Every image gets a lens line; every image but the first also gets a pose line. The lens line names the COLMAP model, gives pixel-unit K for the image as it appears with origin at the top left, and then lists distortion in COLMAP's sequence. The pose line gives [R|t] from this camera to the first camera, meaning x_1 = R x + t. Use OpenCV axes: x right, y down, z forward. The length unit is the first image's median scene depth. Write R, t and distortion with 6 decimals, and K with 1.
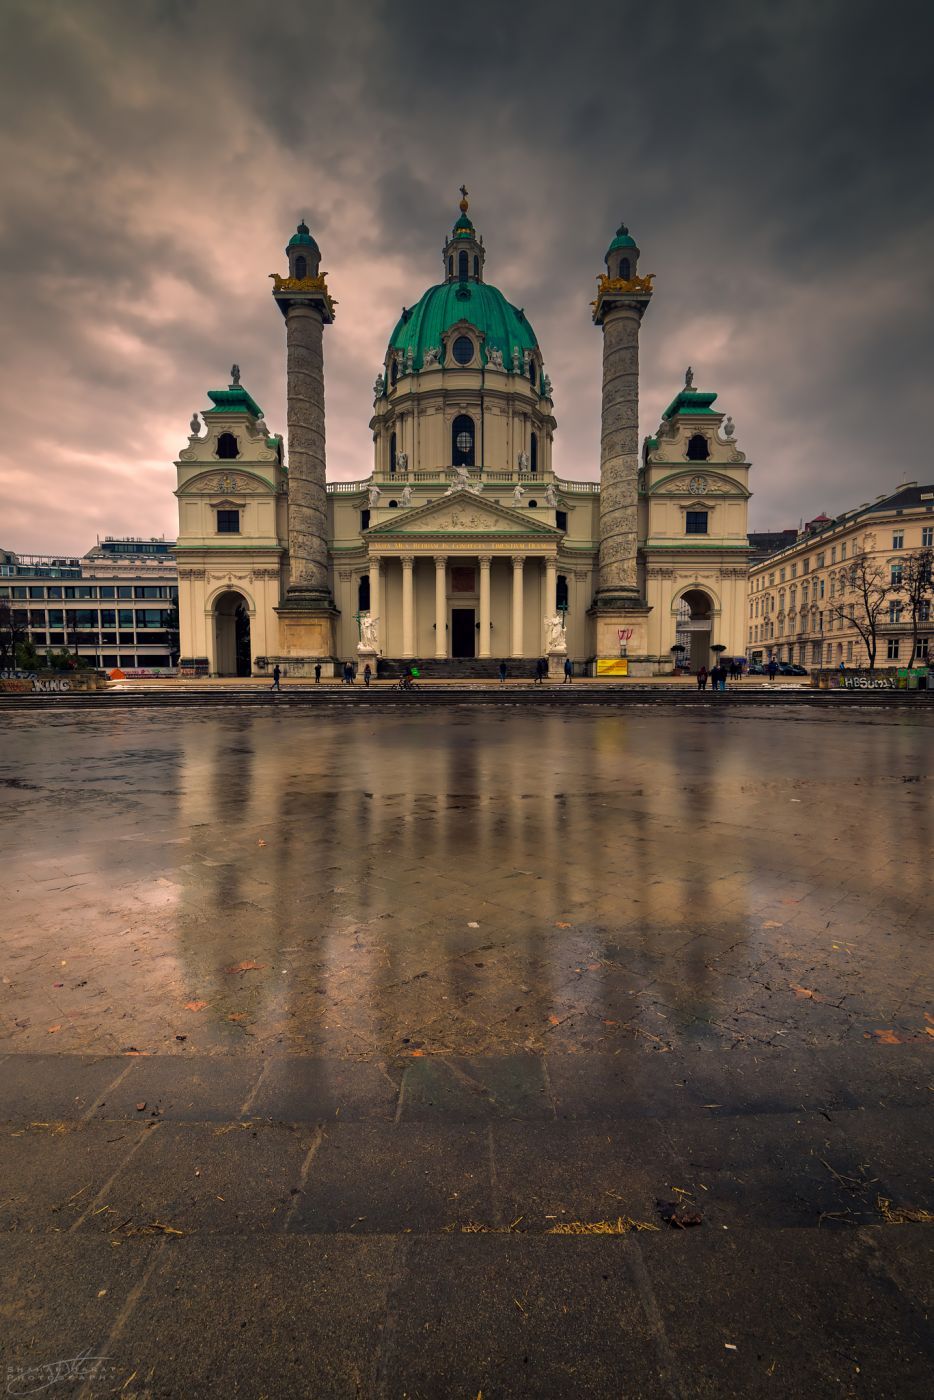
lens RADIAL K [[671.6, 0, 469.0], [0, 671.6, 729.3], [0, 0, 1]] dist [-0.000889, -0.000219]
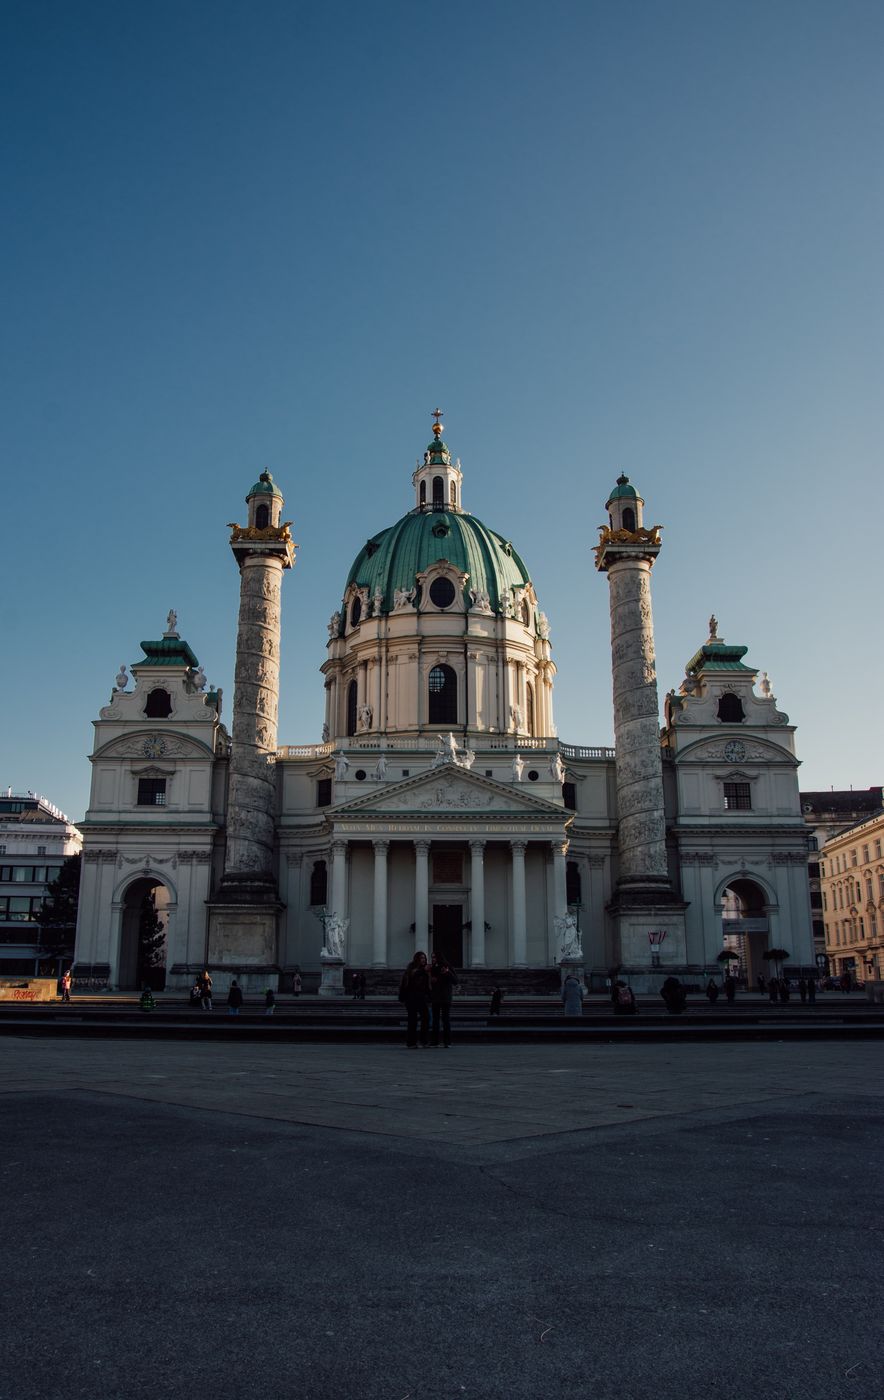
lens RADIAL K [[1131.9, 0, 401.4], [0, 1131.9, 693.2], [0, 0, 1]] dist [-0.083704, 0.001170]
pose [[0.999968, 0.004861, -0.006387, -0.053219], [-0.006728, 0.941608, -0.336645, 0.029908], [0.004377, 0.336677, 0.941610, -0.302781]]
